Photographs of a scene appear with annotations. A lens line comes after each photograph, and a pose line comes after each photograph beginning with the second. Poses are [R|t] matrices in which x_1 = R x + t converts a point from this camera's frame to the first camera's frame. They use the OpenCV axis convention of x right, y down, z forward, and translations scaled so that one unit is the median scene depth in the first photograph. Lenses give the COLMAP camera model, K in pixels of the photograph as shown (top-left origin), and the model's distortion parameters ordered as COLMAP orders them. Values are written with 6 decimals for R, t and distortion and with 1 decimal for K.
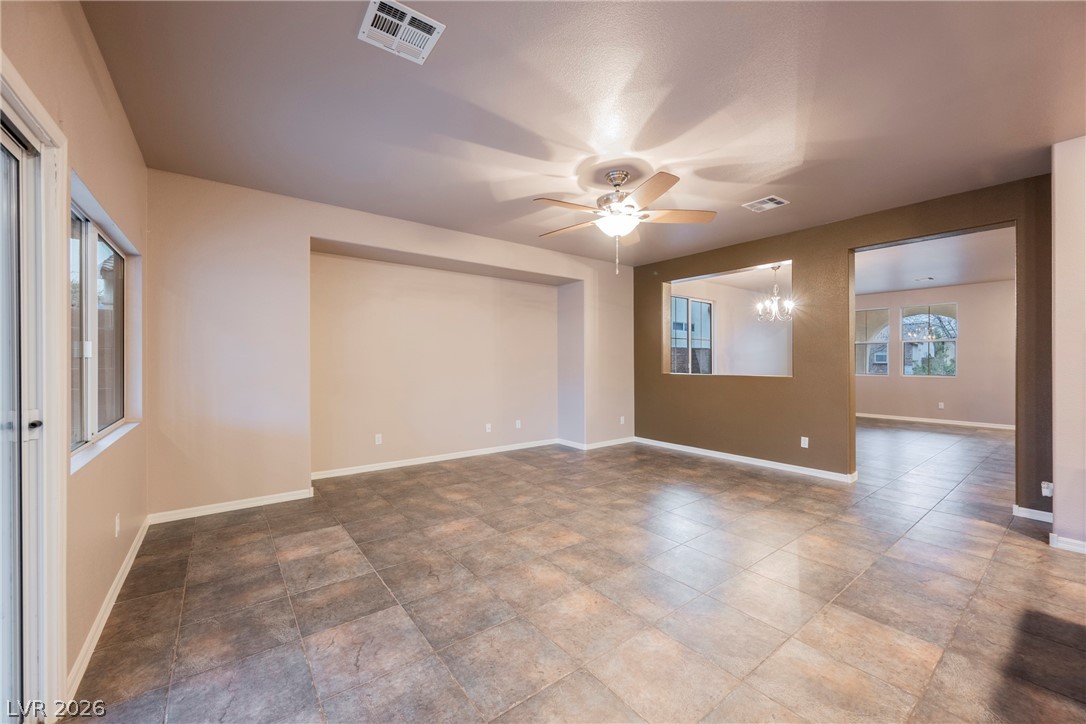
lens RADIAL K [[422.5, 0, 543.0], [0, 422.5, 362.0], [0, 0, 1]] dist [-0.001451, 0.000204]
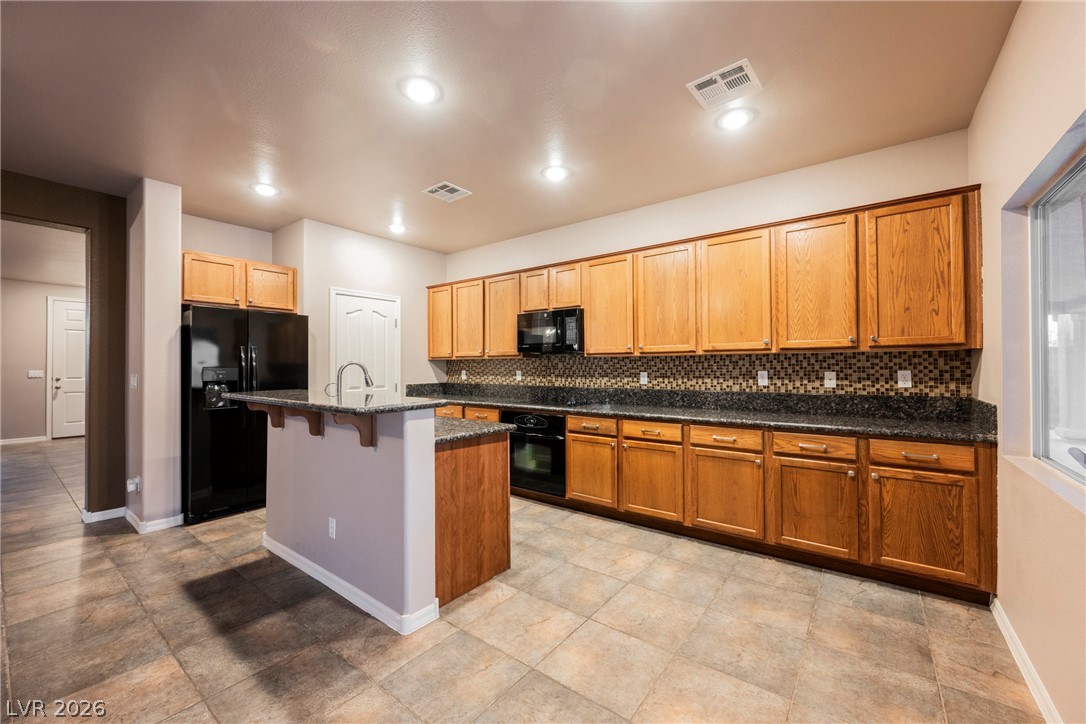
lens RADIAL K [[429.0, 0, 543.0], [0, 429.0, 362.0], [0, 0, 1]] dist [-0.000987, -0.000177]
pose [[-0.257879, 0.012955, 0.966090, -0.161731], [0.009359, 0.999897, -0.010910, 0.002942], [-0.966132, 0.006228, -0.257974, 0.240984]]
